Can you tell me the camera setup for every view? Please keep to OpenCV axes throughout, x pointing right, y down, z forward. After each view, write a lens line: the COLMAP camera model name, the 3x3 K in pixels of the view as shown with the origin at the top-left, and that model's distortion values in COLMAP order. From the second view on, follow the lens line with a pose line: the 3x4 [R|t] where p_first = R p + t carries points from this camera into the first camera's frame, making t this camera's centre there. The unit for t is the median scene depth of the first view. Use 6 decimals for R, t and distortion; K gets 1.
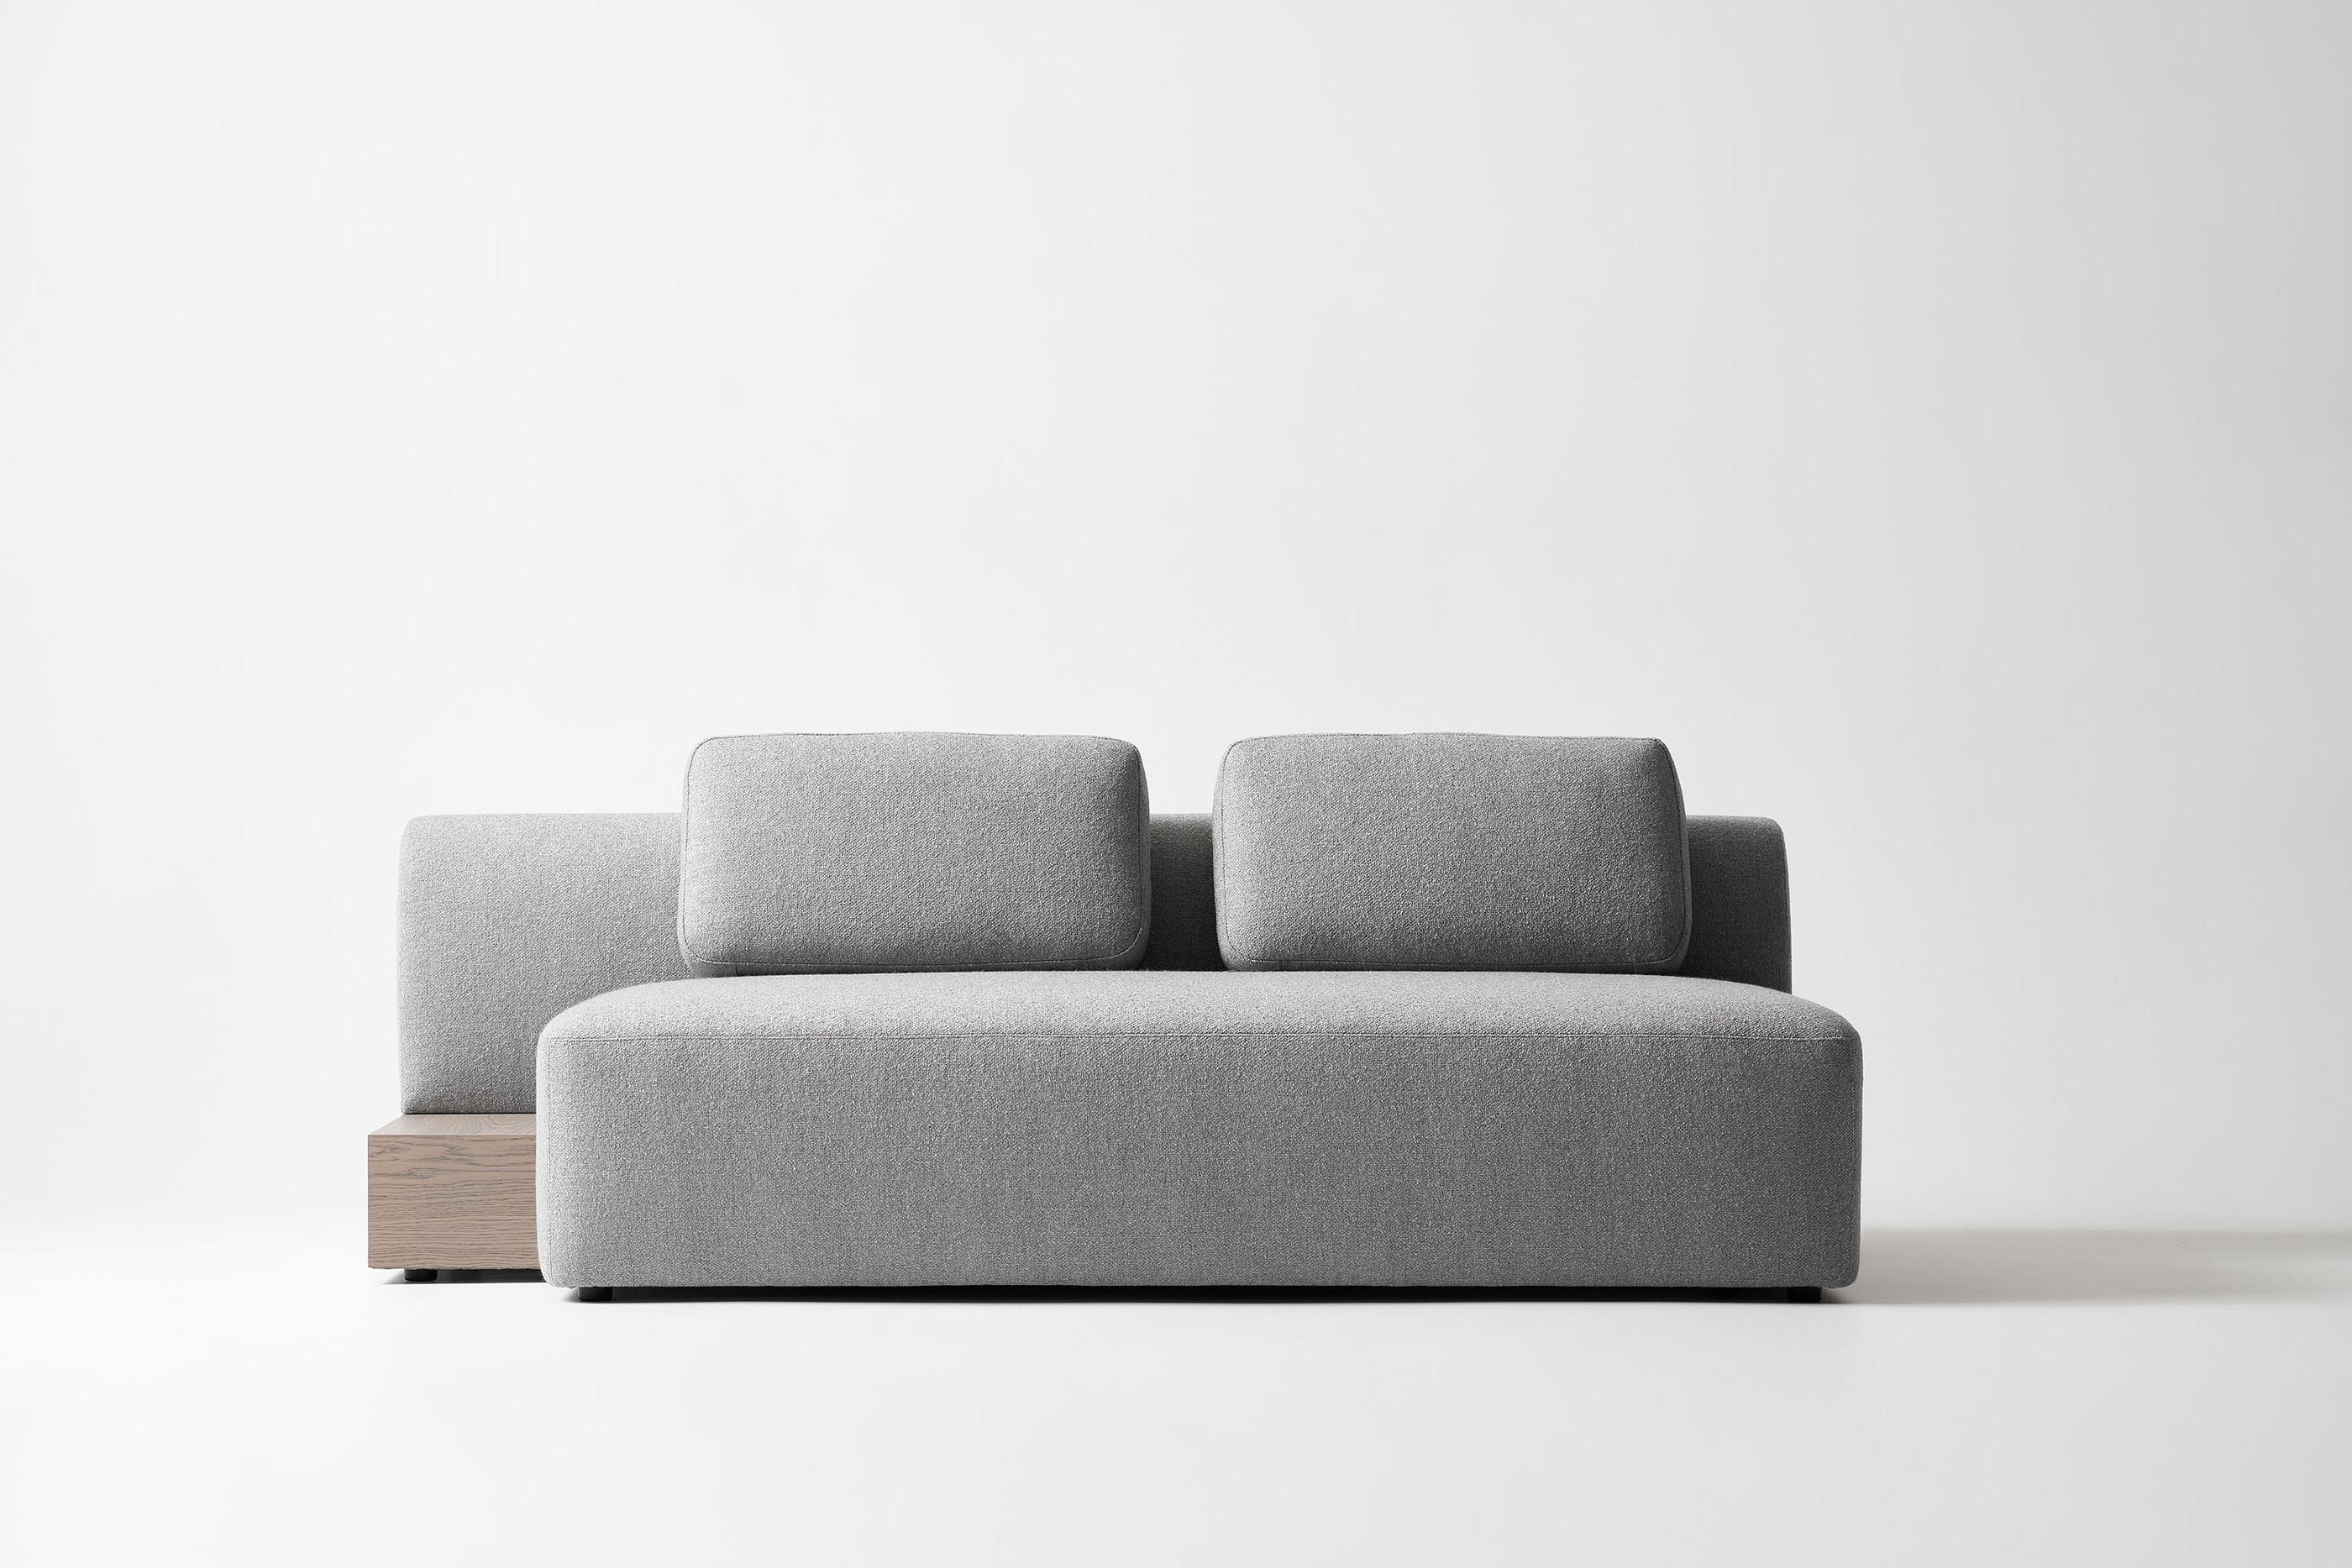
lens RADIAL K [[5612.5, 0, 1176.0], [0, 5612.5, 784.0], [0, 0, 1]] dist [0.162245, -0.829307]
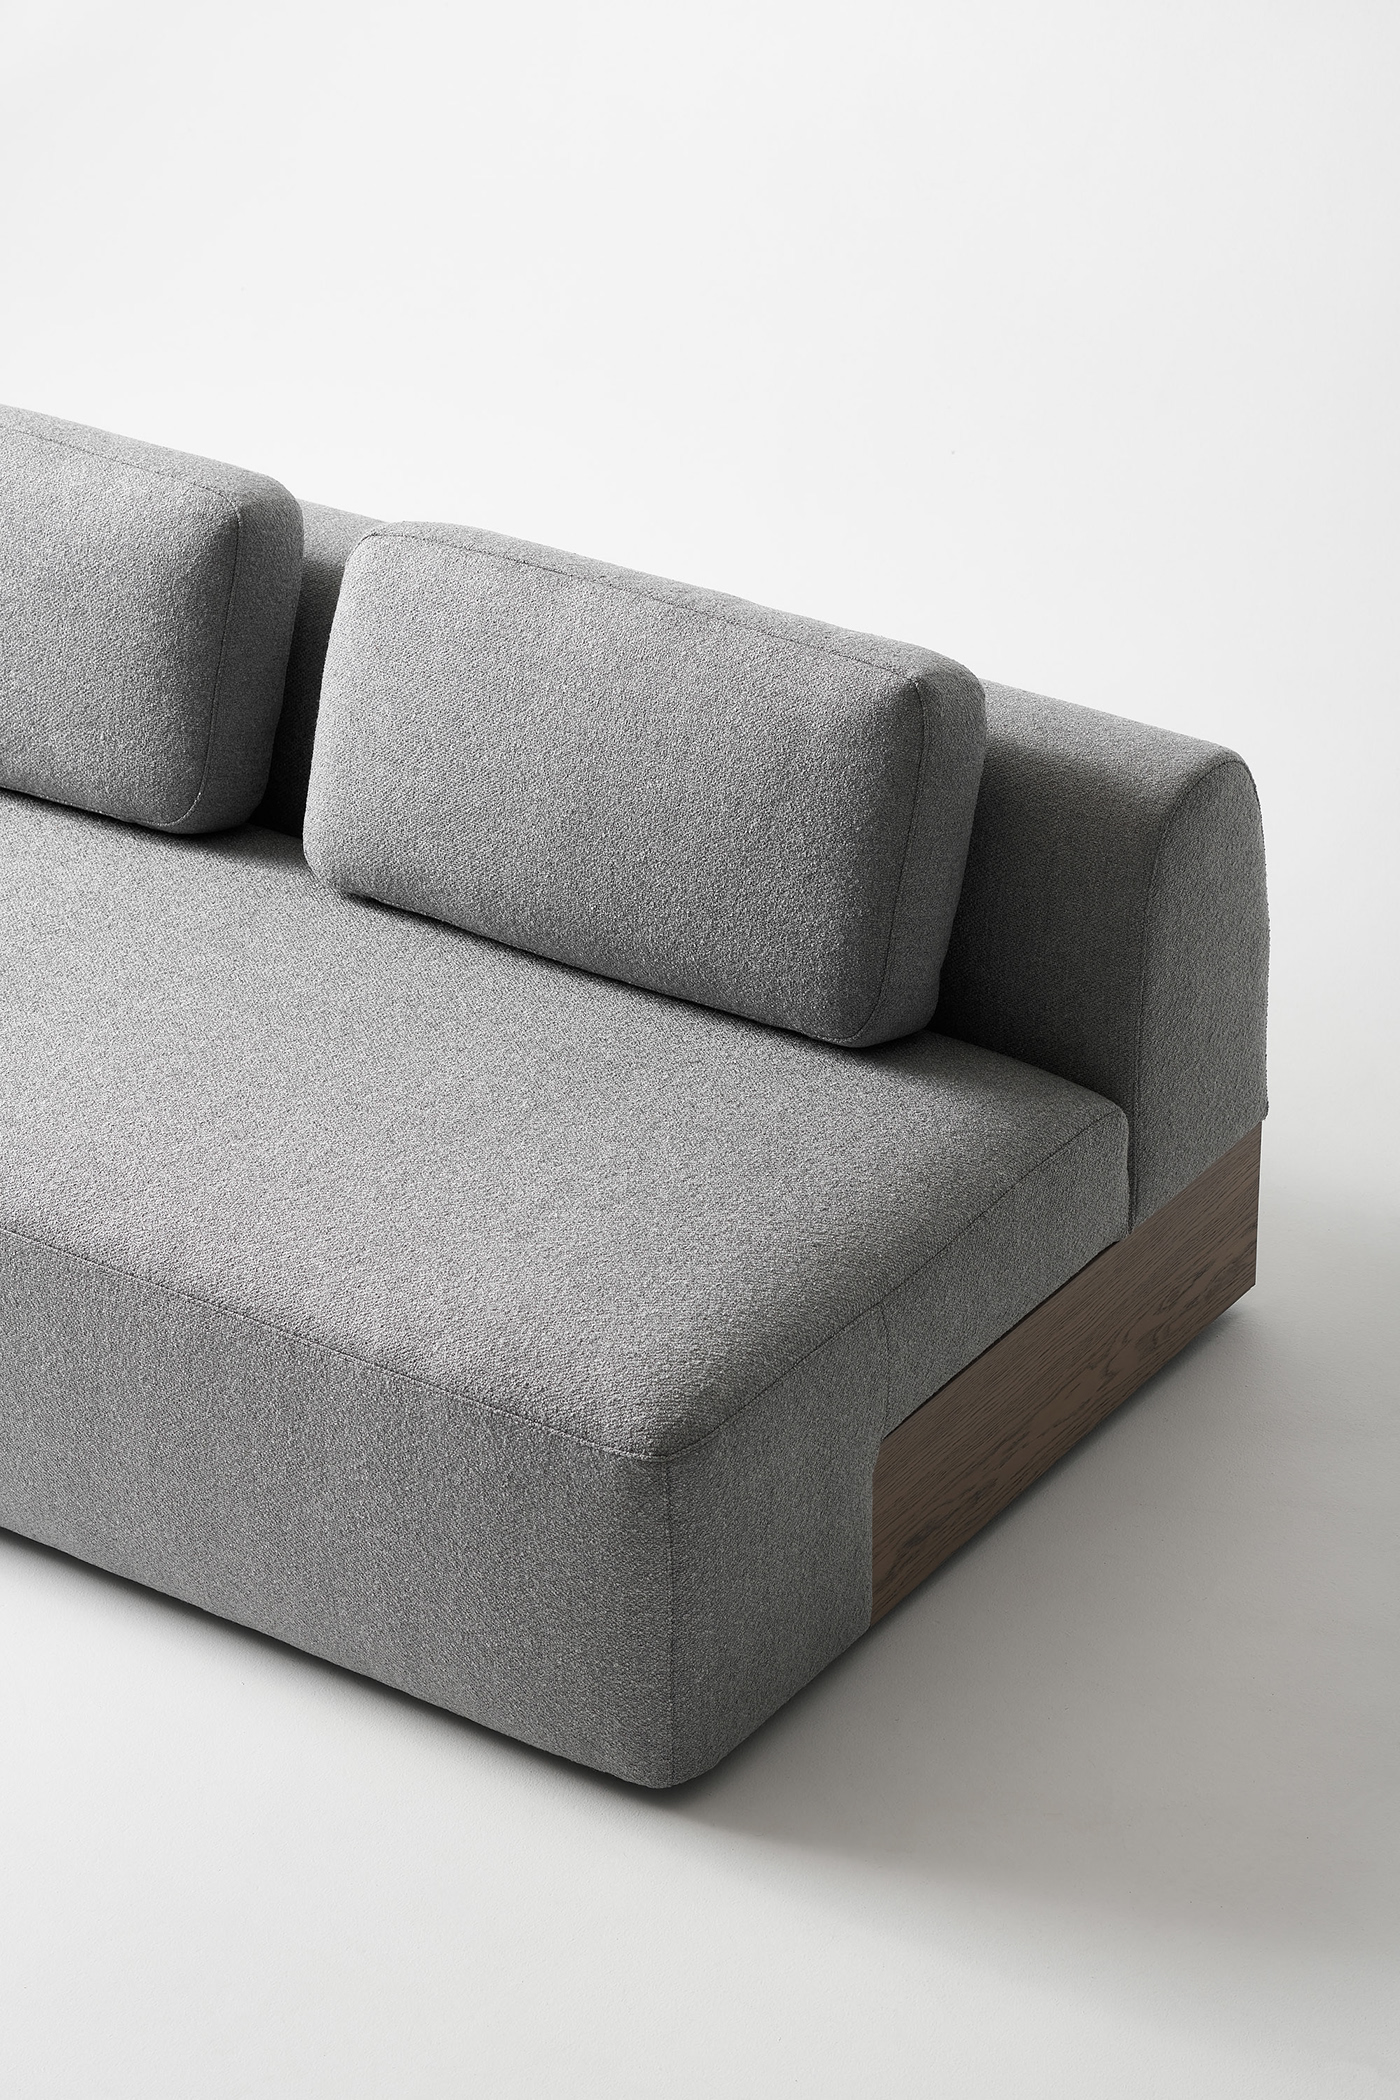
lens RADIAL K [[4939.7, 0, 700.0], [0, 4939.7, 1050.0], [0, 0, 1]] dist [0.082742, -0.655675]
pose [[0.824451, 0.262570, -0.501336, 0.353920], [0.007081, 0.881001, 0.473061, -0.230916], [0.565889, -0.393566, 0.724483, 0.586272]]
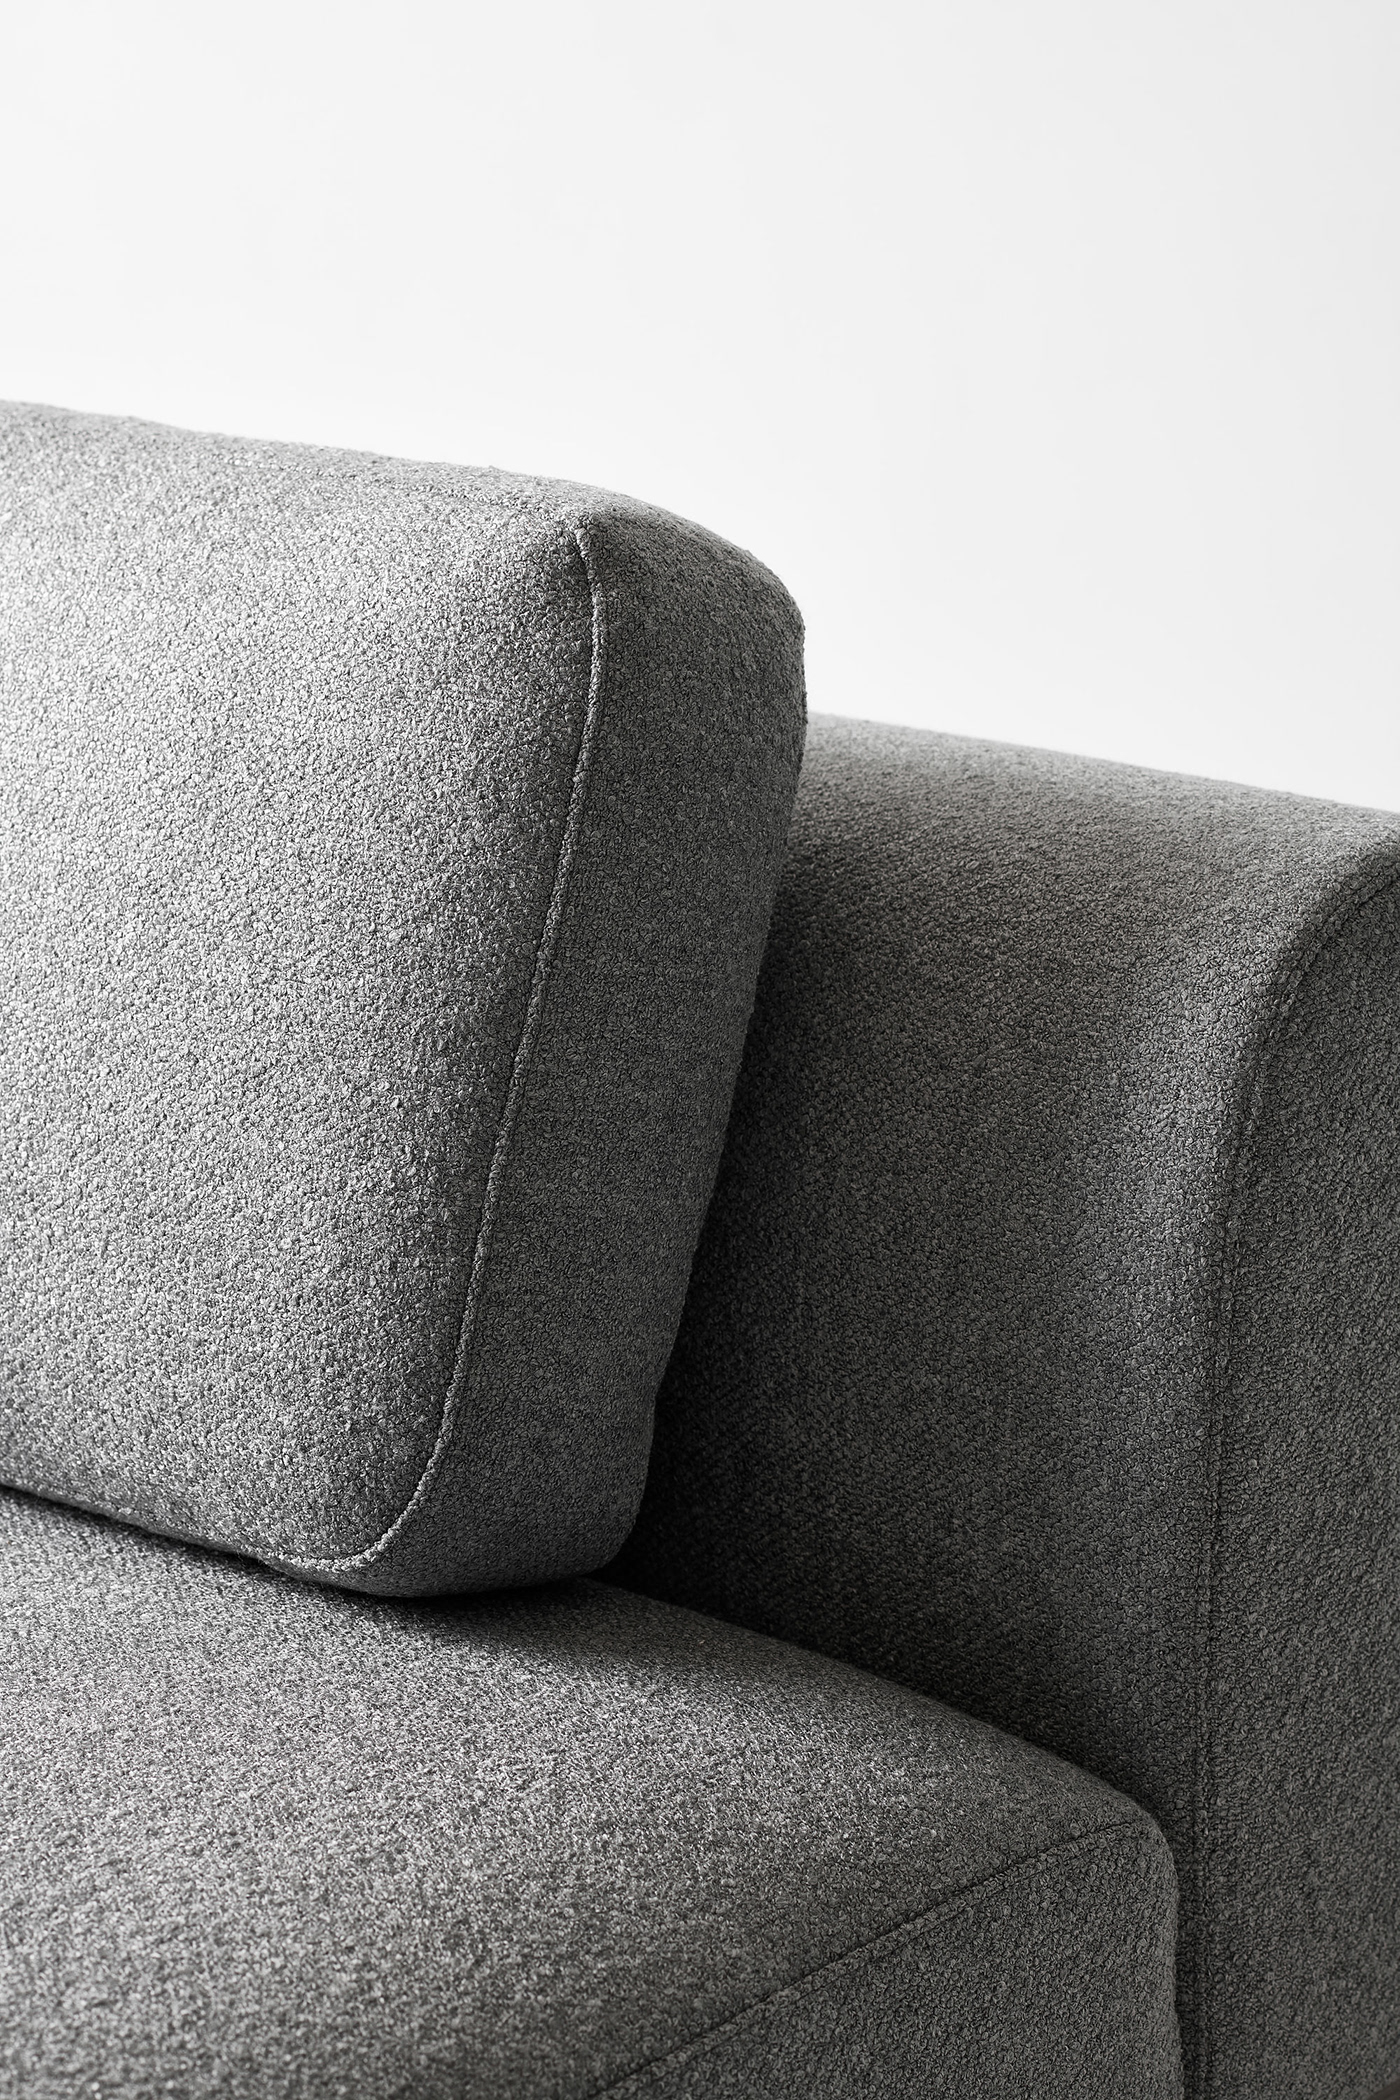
lens RADIAL K [[5011.6, 0, 700.0], [0, 5011.6, 1050.0], [0, 0, 1]] dist [0.162245, -0.829307]
pose [[0.760154, 0.162417, -0.629116, 0.219065], [-0.000195, 0.968310, 0.249751, -0.037594], [0.649743, -0.189726, 0.736096, 0.866627]]
